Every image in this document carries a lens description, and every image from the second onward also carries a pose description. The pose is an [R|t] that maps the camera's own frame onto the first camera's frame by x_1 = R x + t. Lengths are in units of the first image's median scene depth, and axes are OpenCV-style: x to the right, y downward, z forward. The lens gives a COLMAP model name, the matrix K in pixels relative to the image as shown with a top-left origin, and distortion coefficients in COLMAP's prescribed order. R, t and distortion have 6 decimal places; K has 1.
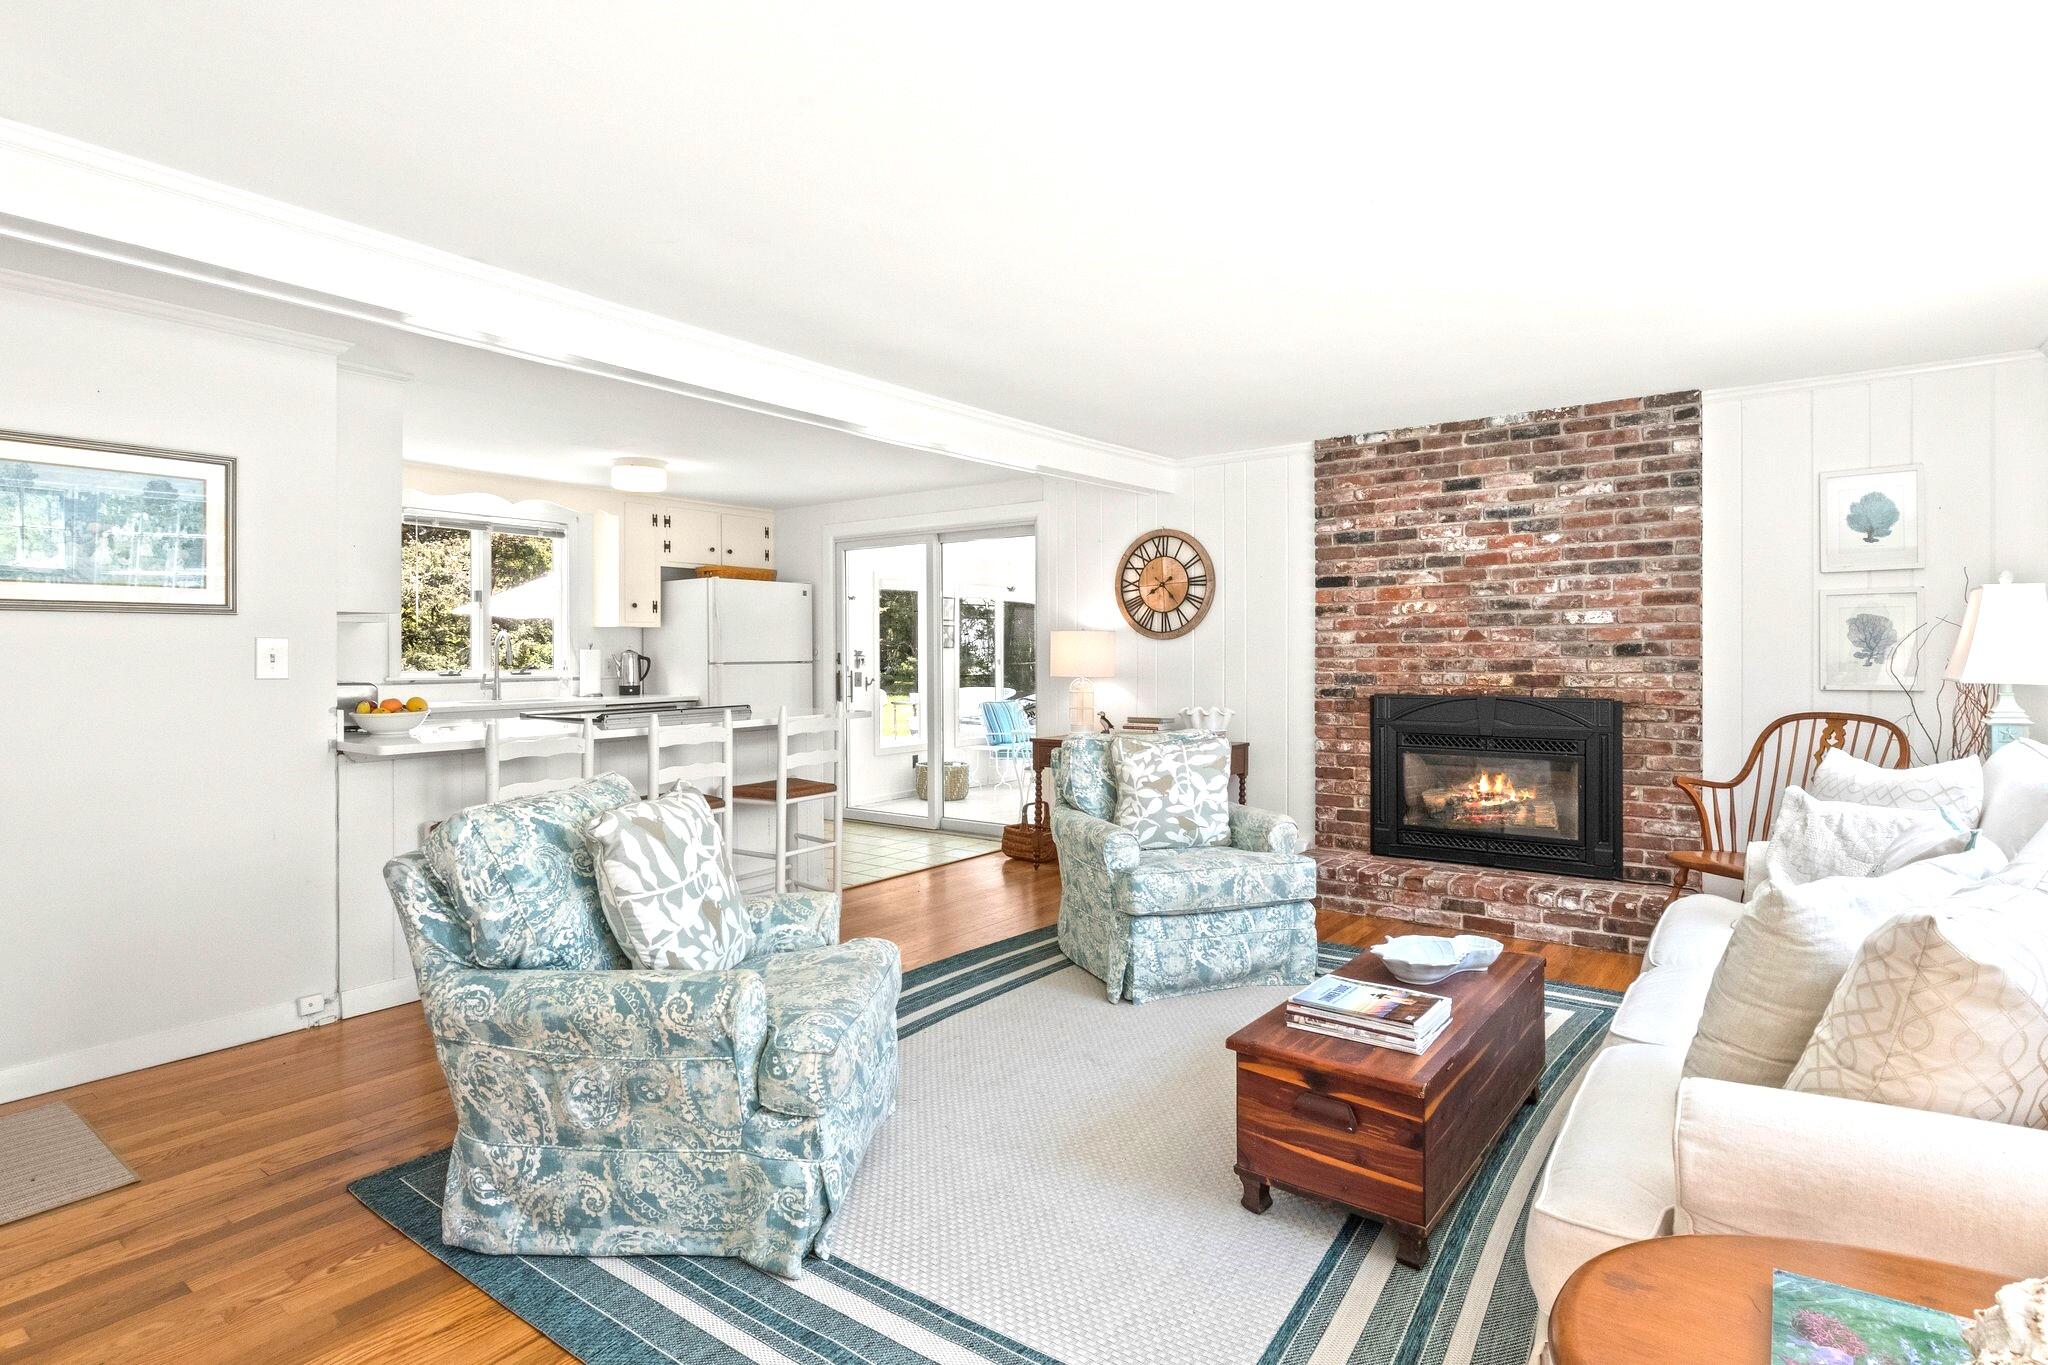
lens RADIAL K [[1043.5, 0, 1052.7], [0, 1043.5, 653.2], [0, 0, 1]] dist [-0.006971, 0.001006]
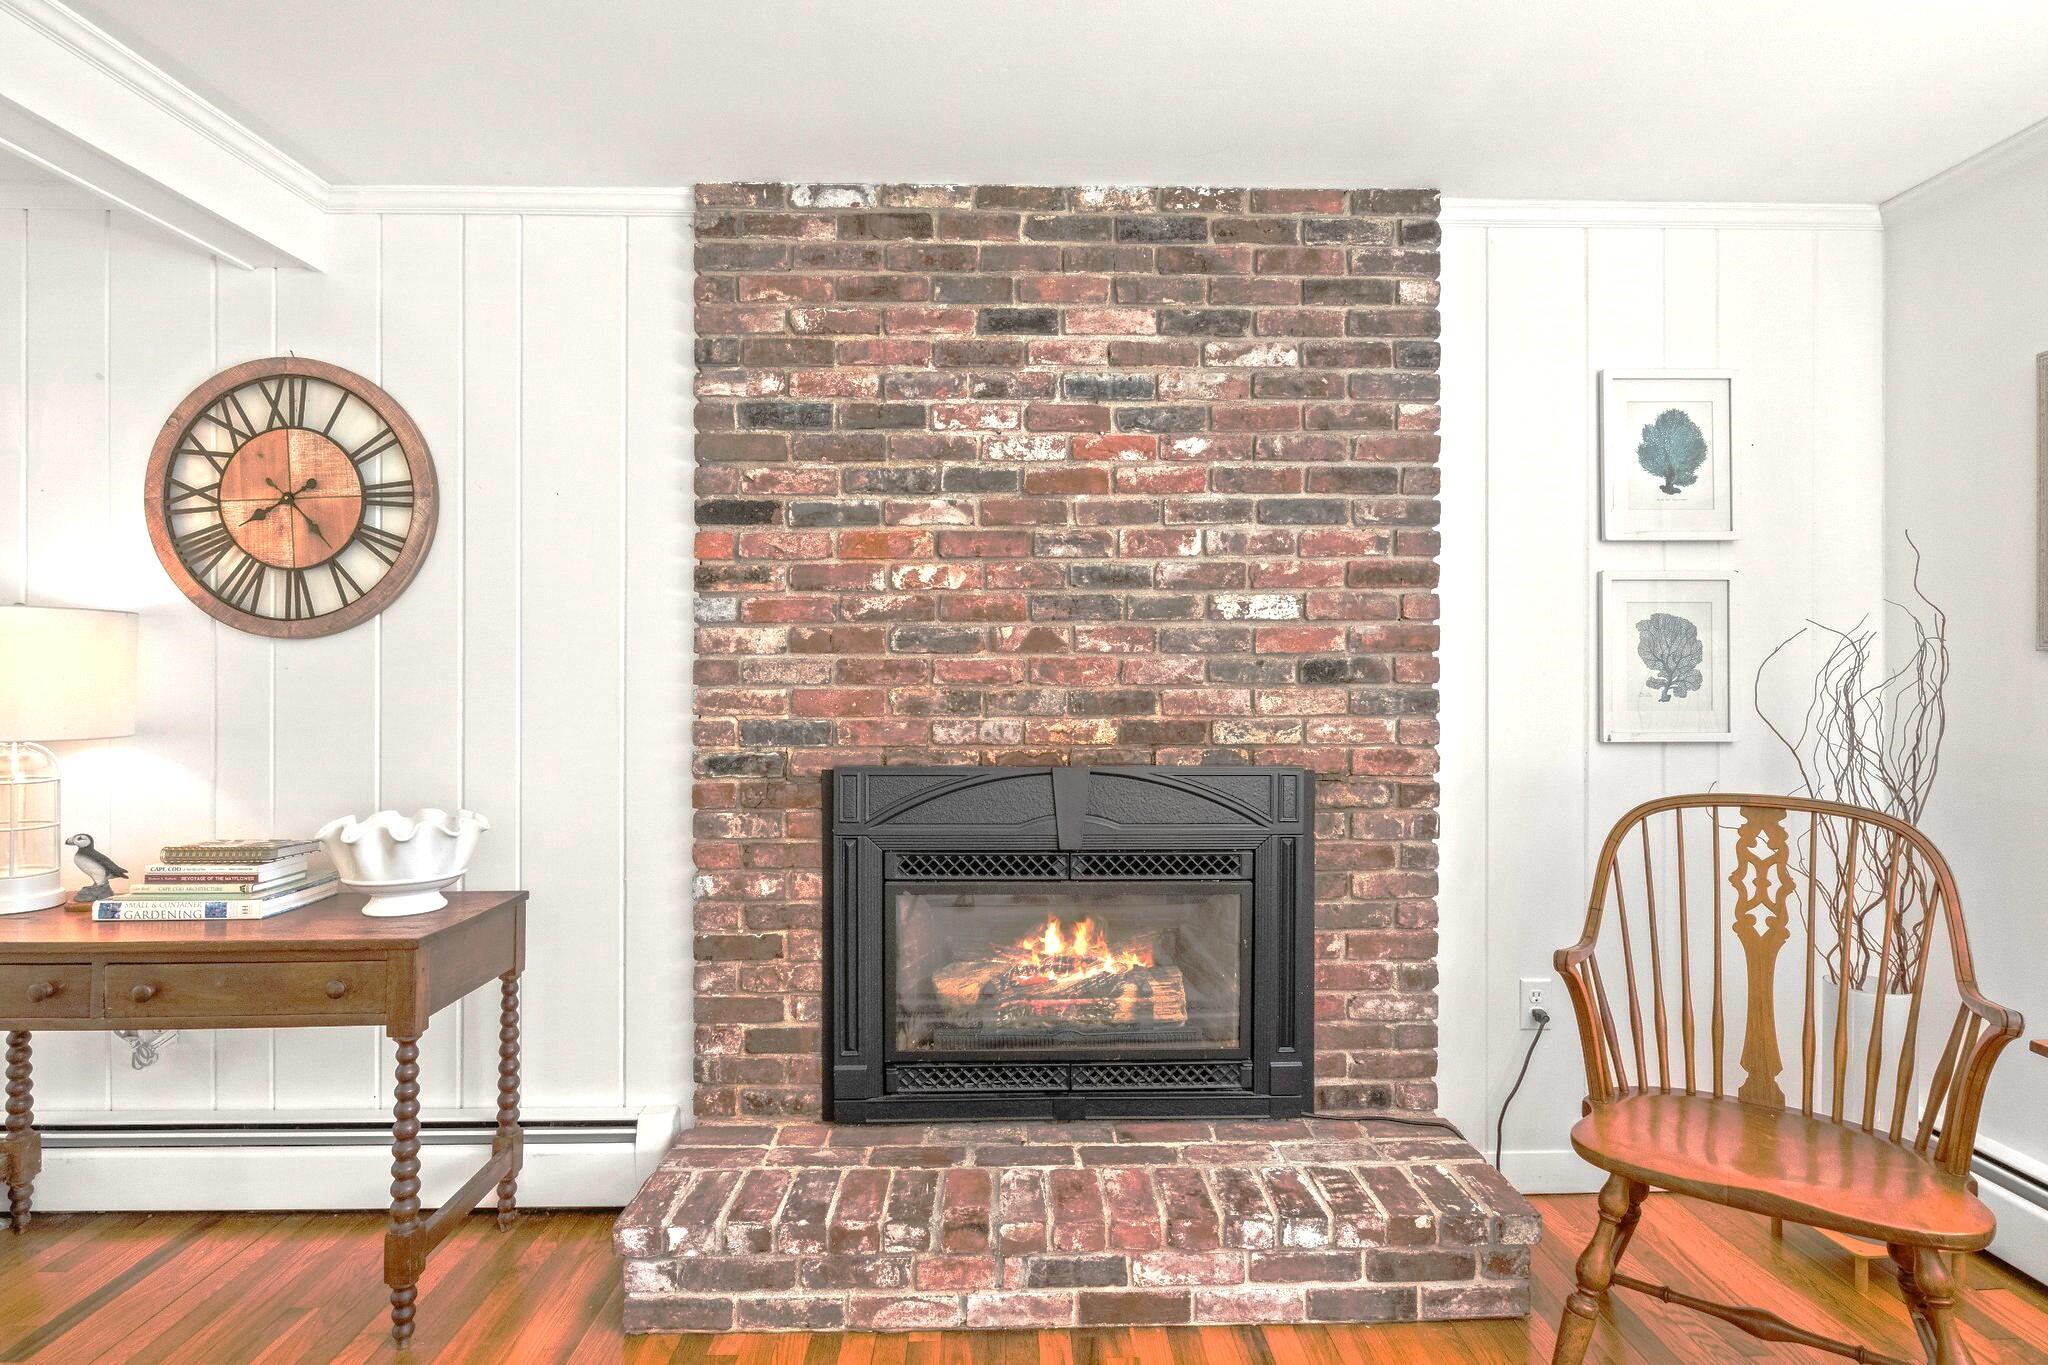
lens RADIAL K [[1043.5, 0, 1028.5], [0, 1043.5, 678.5], [0, 0, 1]] dist [-0.006971, 0.001006]
pose [[0.802042, 0.000972, 0.597267, 0.115525], [-0.005137, 0.999973, 0.005271, -0.001601], [-0.597246, -0.007296, 0.802025, 0.630542]]
